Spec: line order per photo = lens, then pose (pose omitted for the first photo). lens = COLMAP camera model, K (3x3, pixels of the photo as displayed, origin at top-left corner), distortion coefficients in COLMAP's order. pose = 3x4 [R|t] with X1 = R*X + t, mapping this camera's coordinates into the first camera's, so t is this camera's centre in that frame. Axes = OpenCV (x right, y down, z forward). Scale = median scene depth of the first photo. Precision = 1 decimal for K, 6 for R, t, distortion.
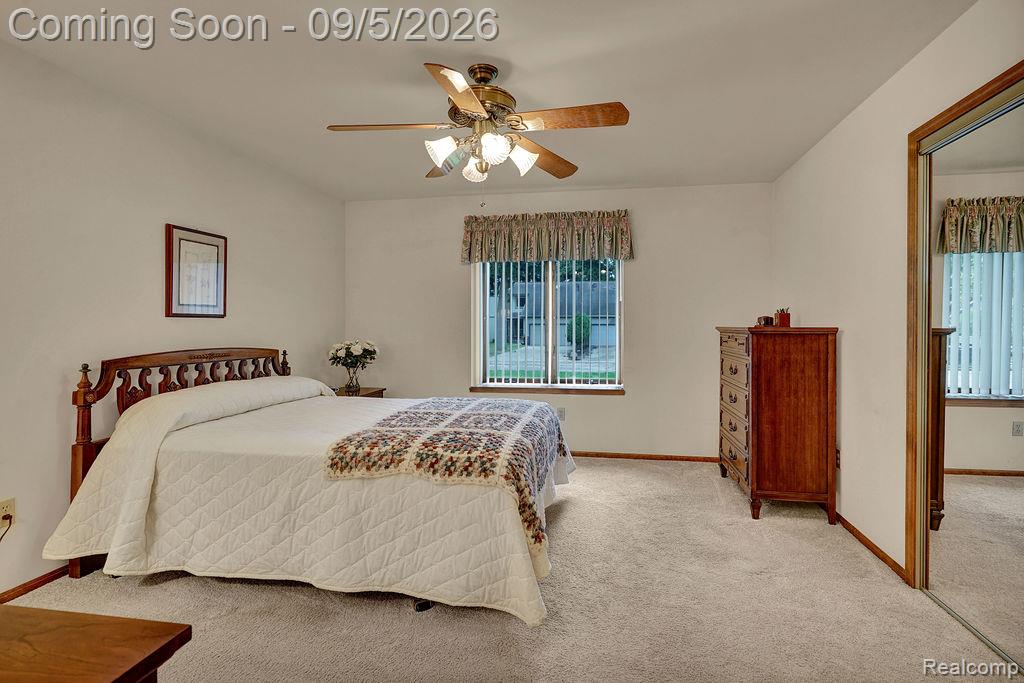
lens RADIAL K [[501.3, 0, 505.2], [0, 501.3, 330.2], [0, 0, 1]] dist [0.001328, 0.000141]
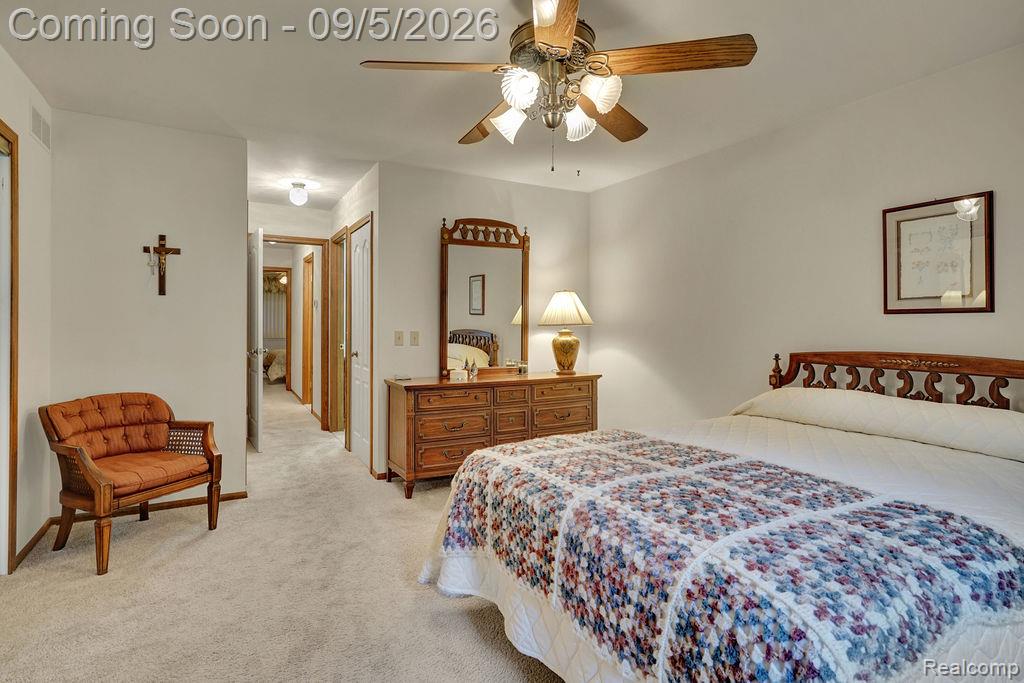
lens RADIAL K [[501.3, 0, 505.2], [0, 501.3, 330.2], [0, 0, 1]] dist [0.001328, 0.000141]
pose [[-0.750649, 0.014955, -0.660532, 0.428324], [0.000050, 0.999745, 0.022579, -0.018032], [0.660701, 0.016916, -0.750459, 1.229793]]
